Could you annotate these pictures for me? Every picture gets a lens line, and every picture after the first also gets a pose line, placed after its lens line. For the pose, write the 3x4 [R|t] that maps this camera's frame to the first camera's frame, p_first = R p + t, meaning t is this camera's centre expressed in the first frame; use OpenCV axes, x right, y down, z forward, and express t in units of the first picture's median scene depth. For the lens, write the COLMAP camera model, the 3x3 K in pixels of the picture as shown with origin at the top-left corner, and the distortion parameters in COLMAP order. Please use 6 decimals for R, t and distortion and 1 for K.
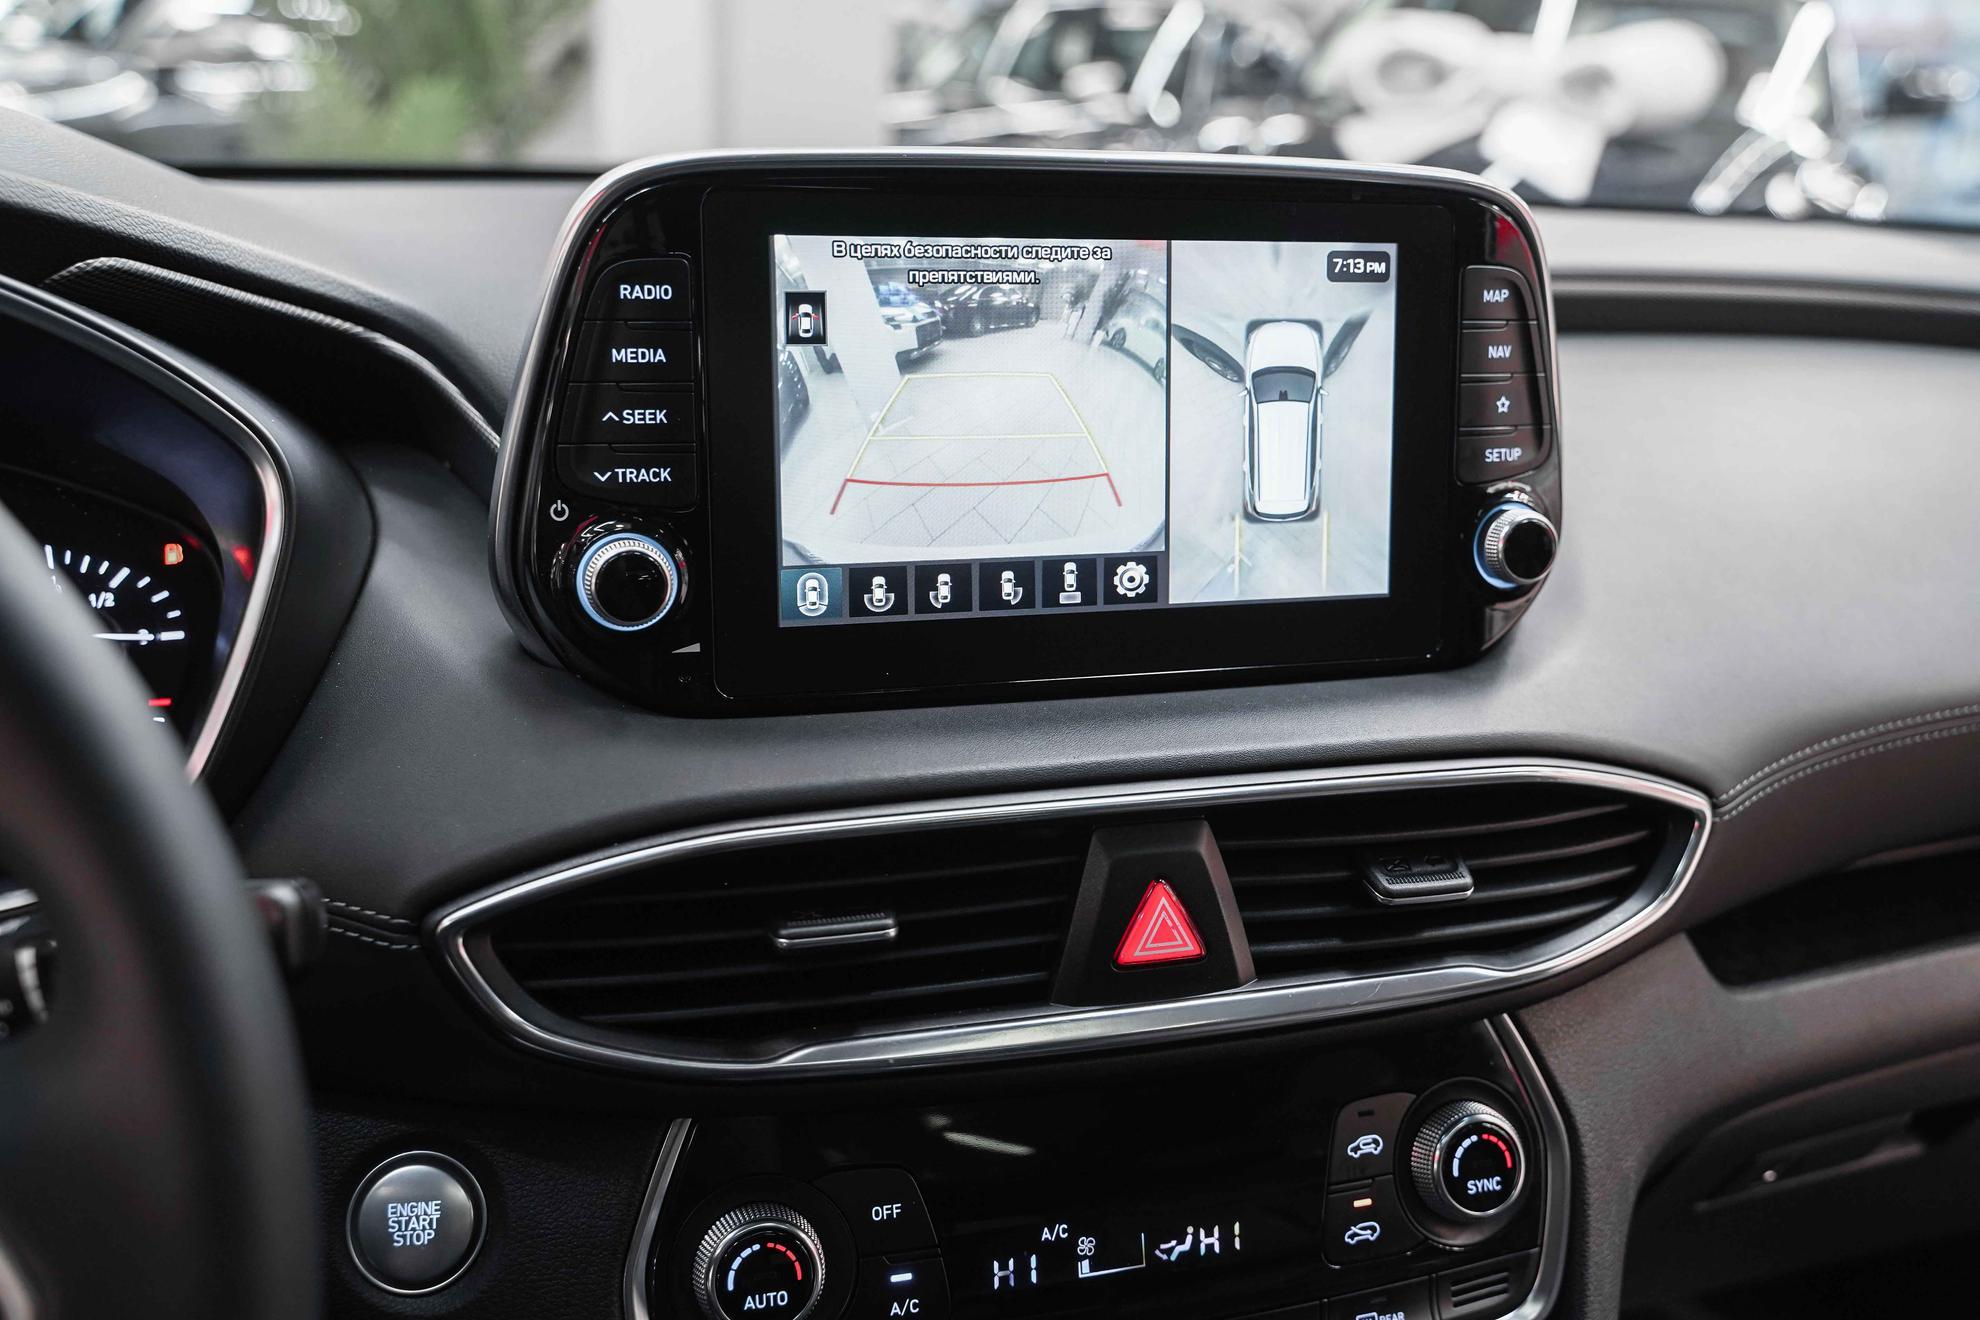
lens RADIAL K [[1872.7, 0, 1035.8], [0, 1872.7, 629.8], [0, 0, 1]] dist [-0.007011, -0.004797]
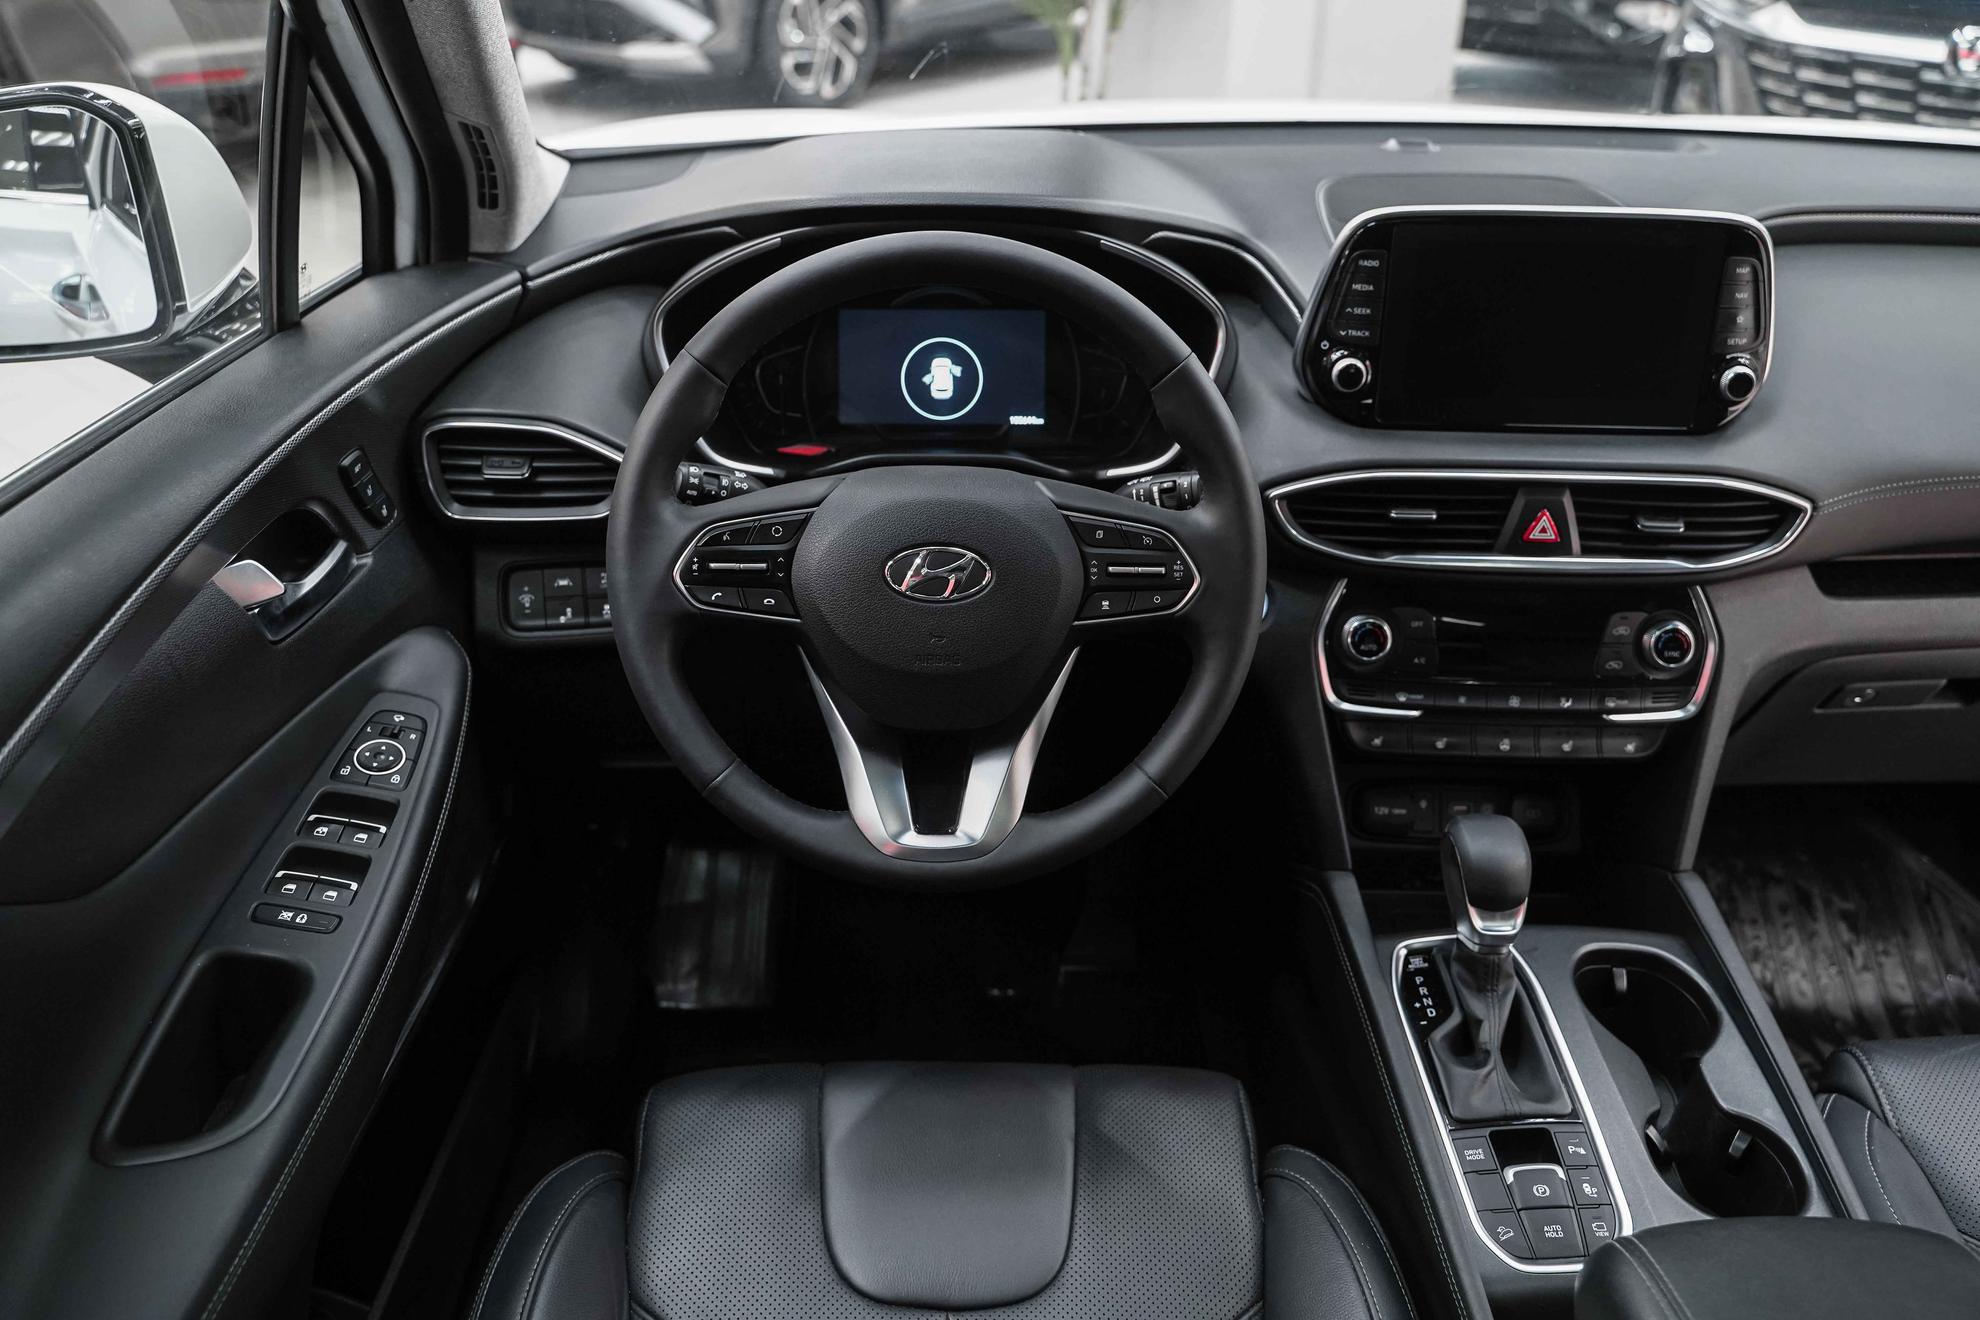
lens RADIAL K [[1599.6, 0, 990.0], [0, 1599.6, 660.0], [0, 0, 1]] dist [-0.005126, -0.011704]
pose [[0.942193, 0.135882, -0.306281, 0.046188], [-0.068191, 0.972711, 0.221772, -0.090449], [0.328058, -0.188066, 0.925748, -1.205722]]
